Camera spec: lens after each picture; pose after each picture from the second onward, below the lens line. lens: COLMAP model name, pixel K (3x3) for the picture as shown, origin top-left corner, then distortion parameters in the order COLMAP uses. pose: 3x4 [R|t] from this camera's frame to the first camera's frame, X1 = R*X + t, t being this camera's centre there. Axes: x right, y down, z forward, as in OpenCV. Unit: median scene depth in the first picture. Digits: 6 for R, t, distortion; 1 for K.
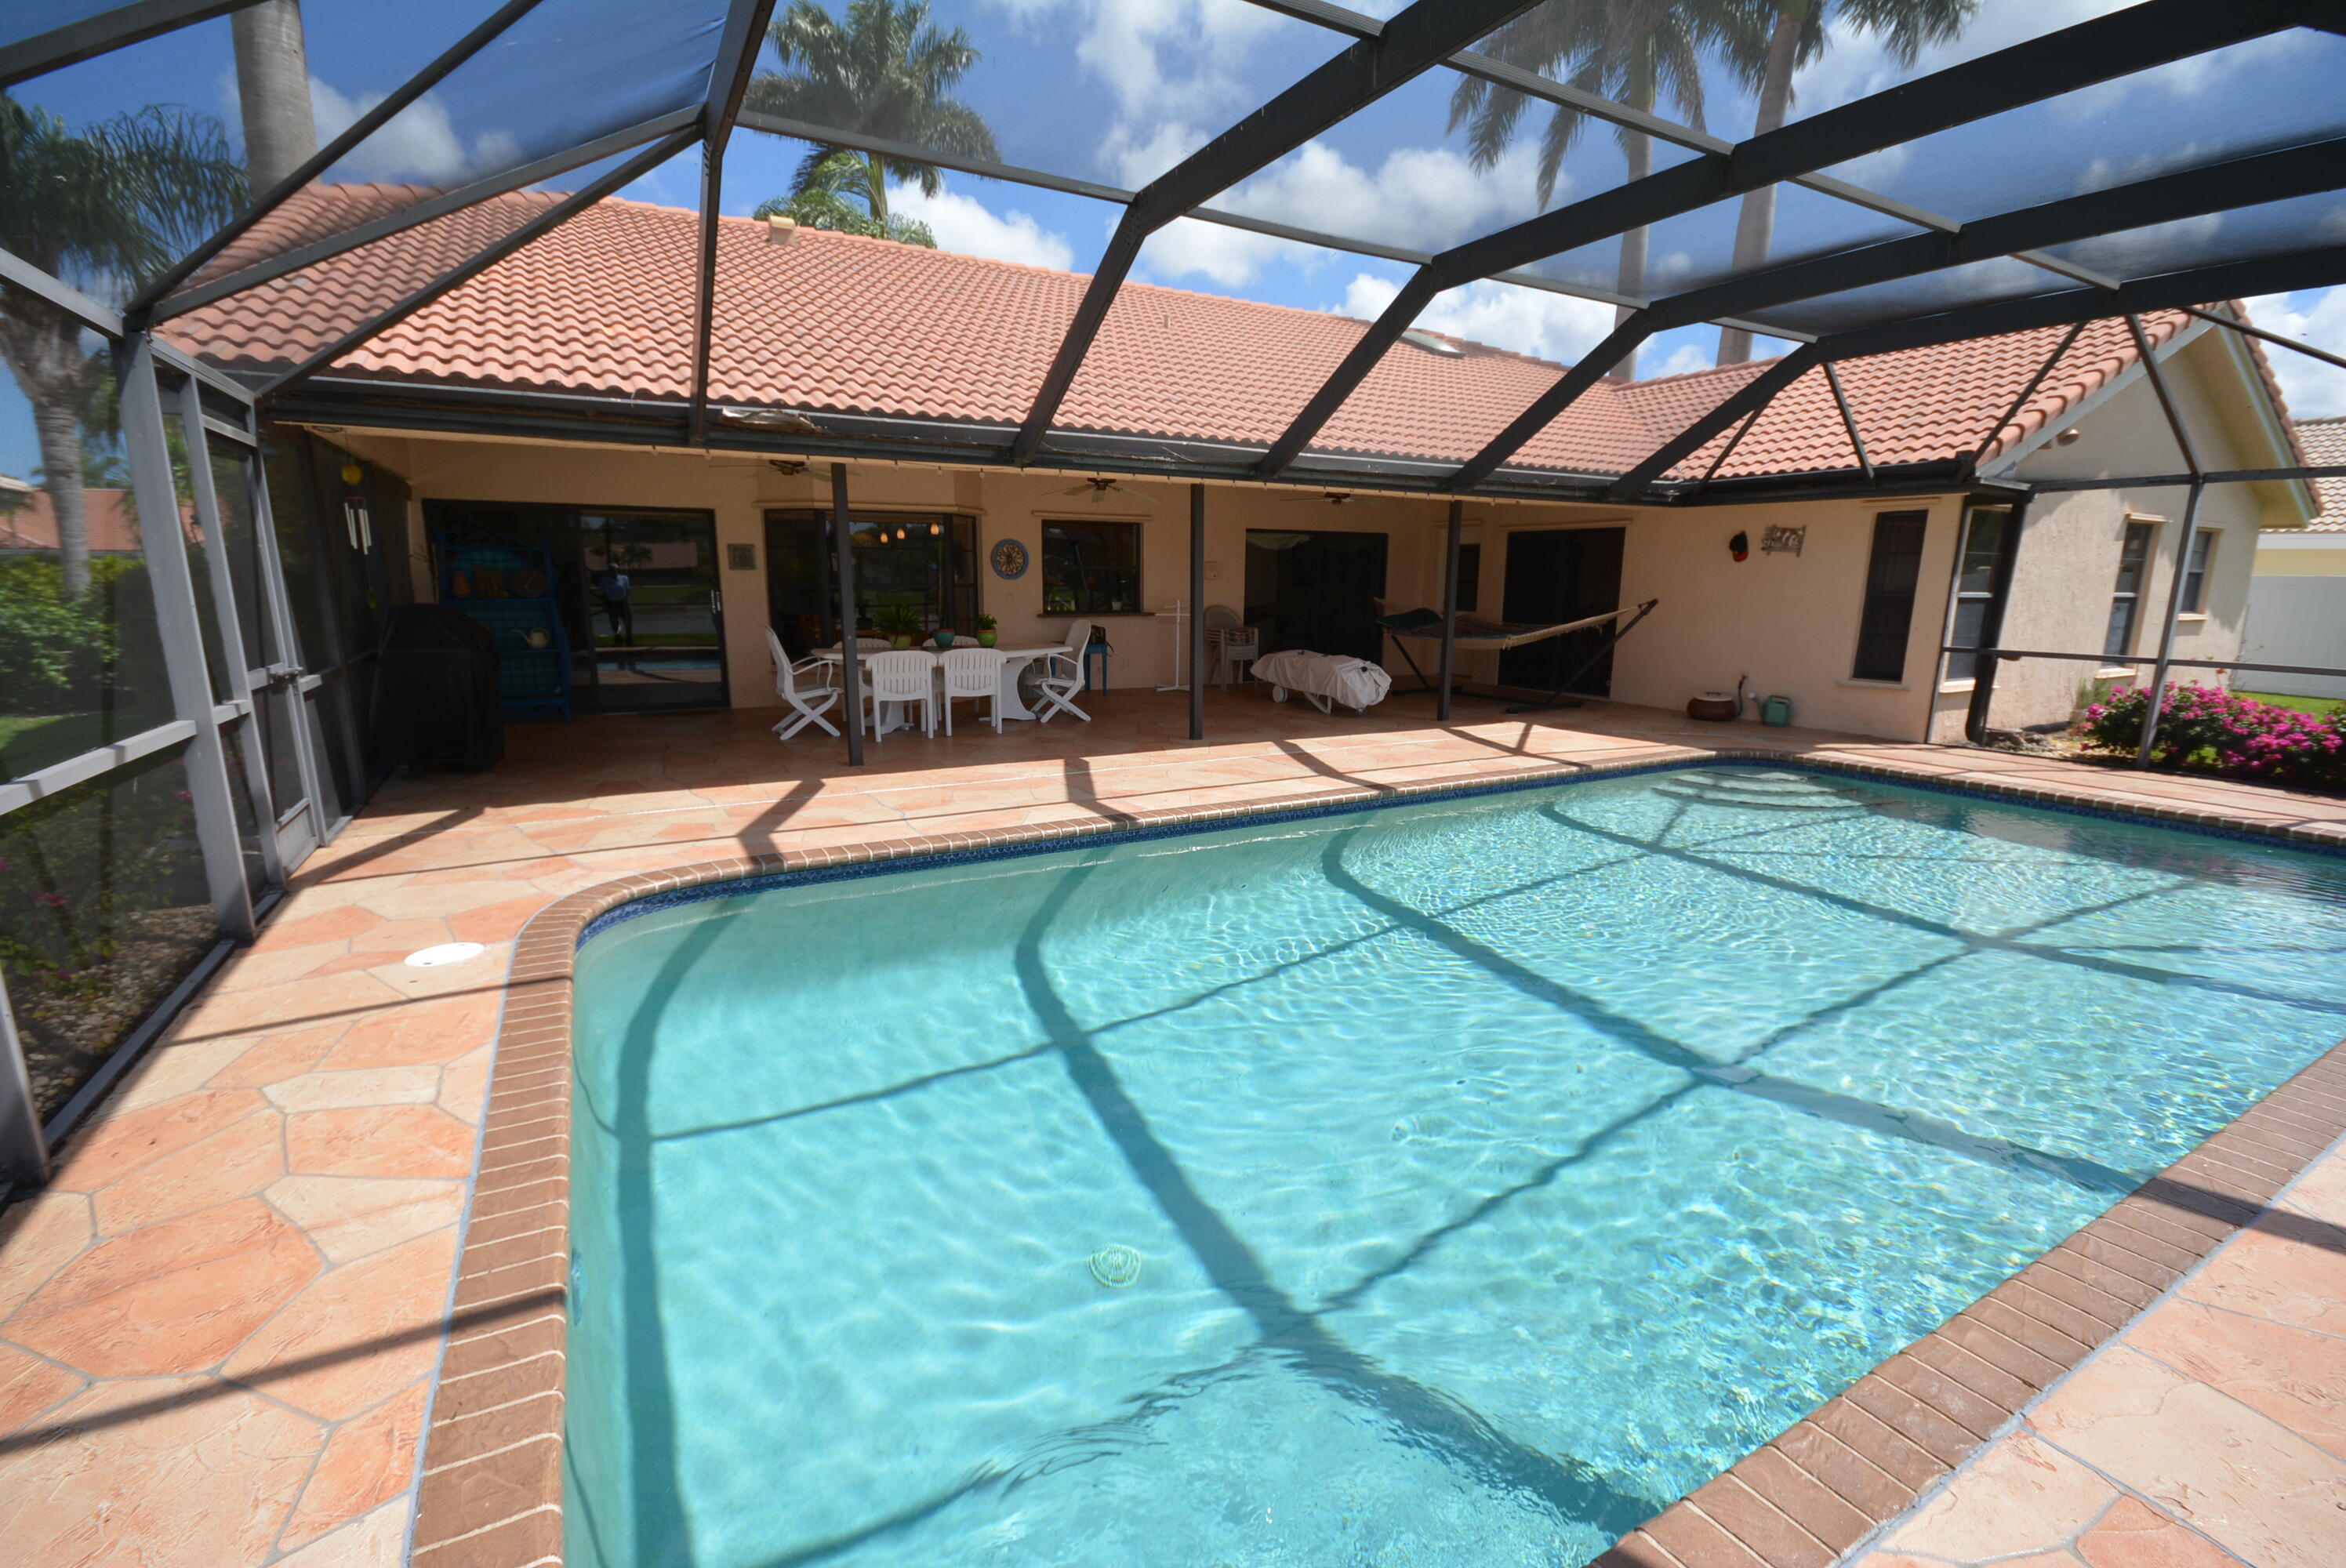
lens RADIAL K [[1007.4, 0, 1172.5], [0, 1007.4, 784.5], [0, 0, 1]] dist [0.001407, -0.002366]
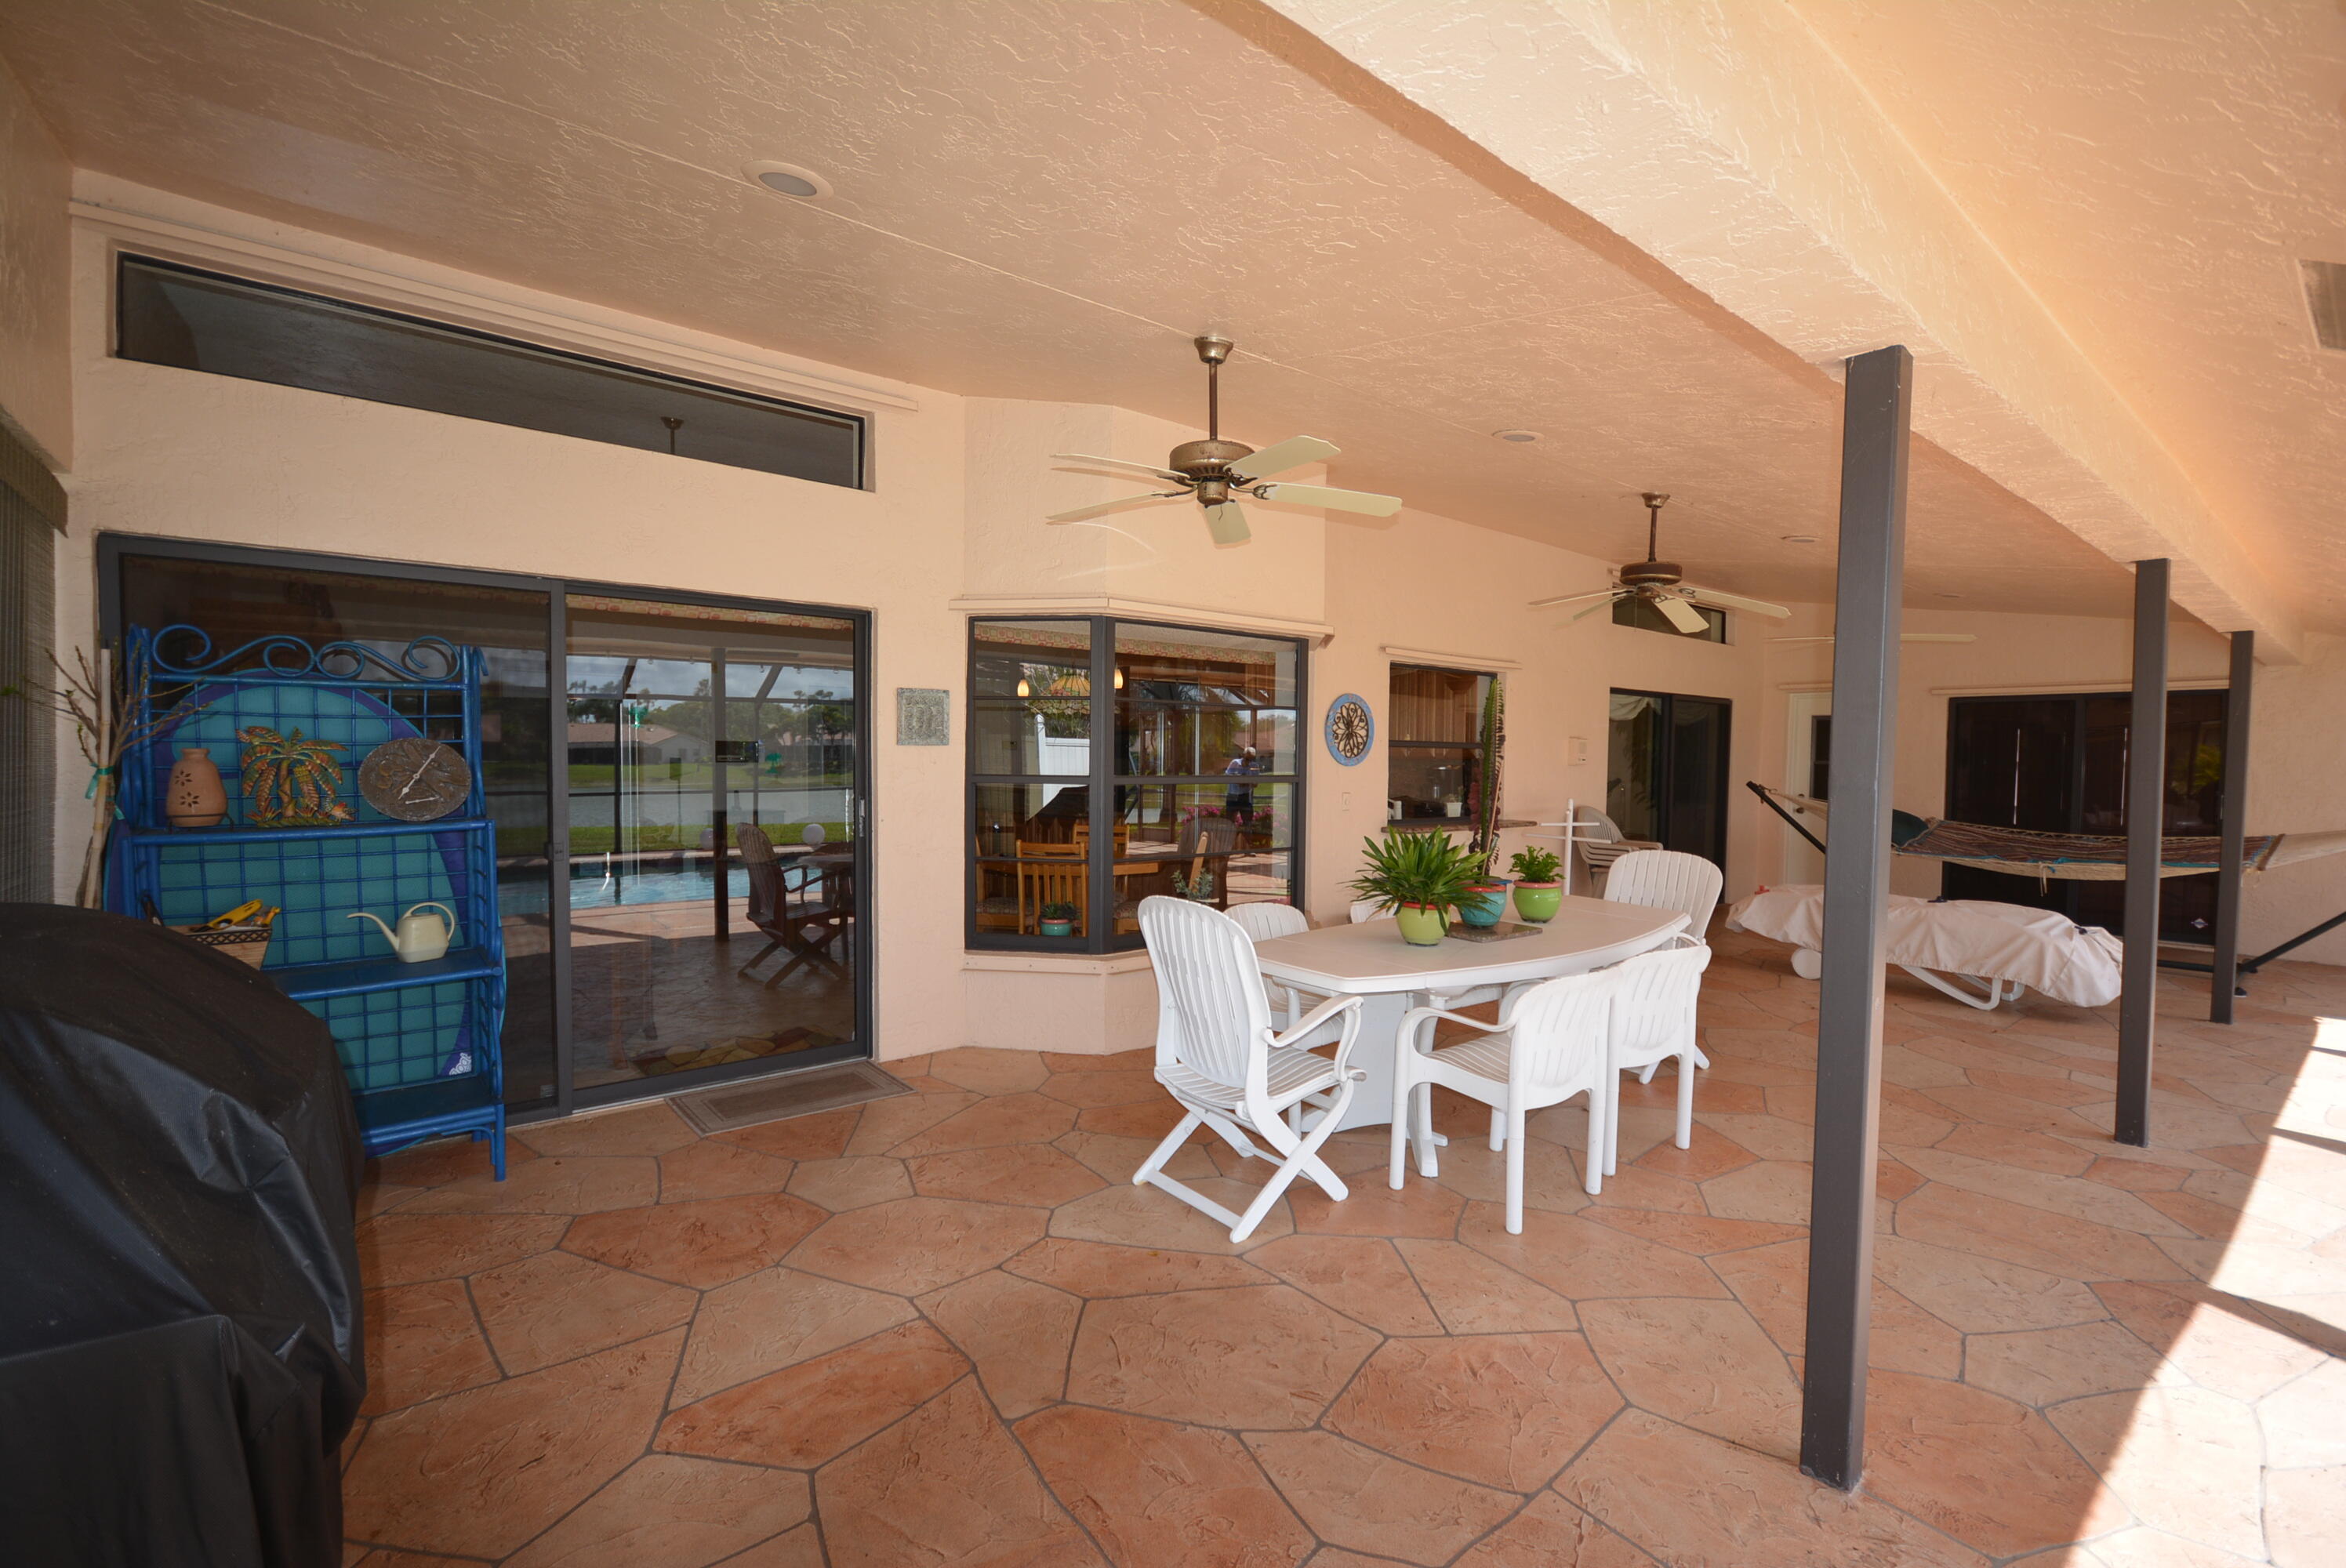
lens RADIAL K [[1007.4, 0, 1161.9], [0, 1007.4, 784.6], [0, 0, 1]] dist [0.001407, -0.002366]
pose [[0.986104, -0.000763, 0.166127, -0.445104], [0.029551, 0.984847, -0.170890, -0.131477], [-0.163479, 0.173424, 0.971184, 0.622673]]
